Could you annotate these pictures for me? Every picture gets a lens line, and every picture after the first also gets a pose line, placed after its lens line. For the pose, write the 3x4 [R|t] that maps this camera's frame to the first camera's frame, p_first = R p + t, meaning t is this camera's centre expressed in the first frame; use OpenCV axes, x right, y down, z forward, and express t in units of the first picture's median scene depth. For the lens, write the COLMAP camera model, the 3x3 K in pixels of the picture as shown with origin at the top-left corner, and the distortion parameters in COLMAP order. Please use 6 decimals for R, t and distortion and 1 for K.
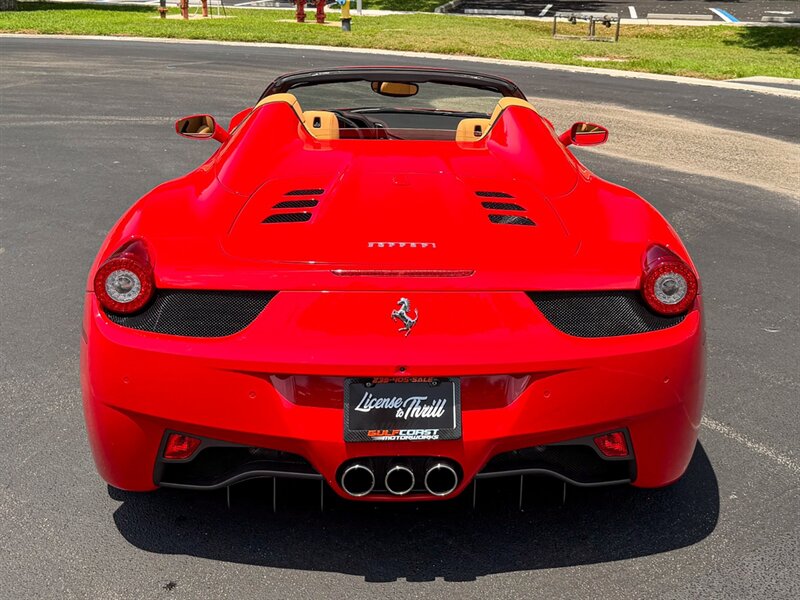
lens RADIAL K [[997.1, 0, 442.2], [0, 997.1, 127.1], [0, 0, 1]] dist [0.133995, -0.320411]
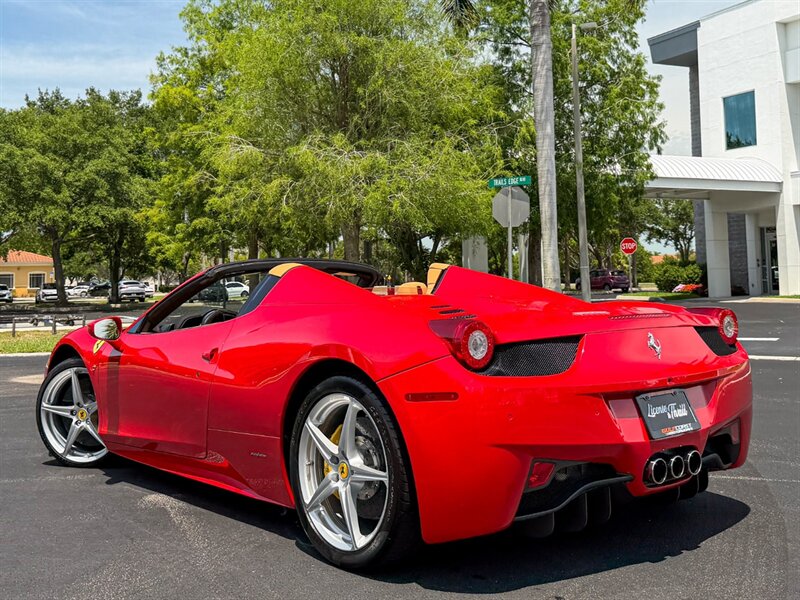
lens RADIAL K [[889.9, 0, 401.3], [0, 889.9, 237.2], [0, 0, 1]] dist [0.183102, -0.398110]
pose [[0.801238, -0.009299, 0.598274, -1.030256], [0.141603, 0.974423, -0.174496, 0.206255], [-0.581349, 0.224530, 0.782061, 0.197537]]
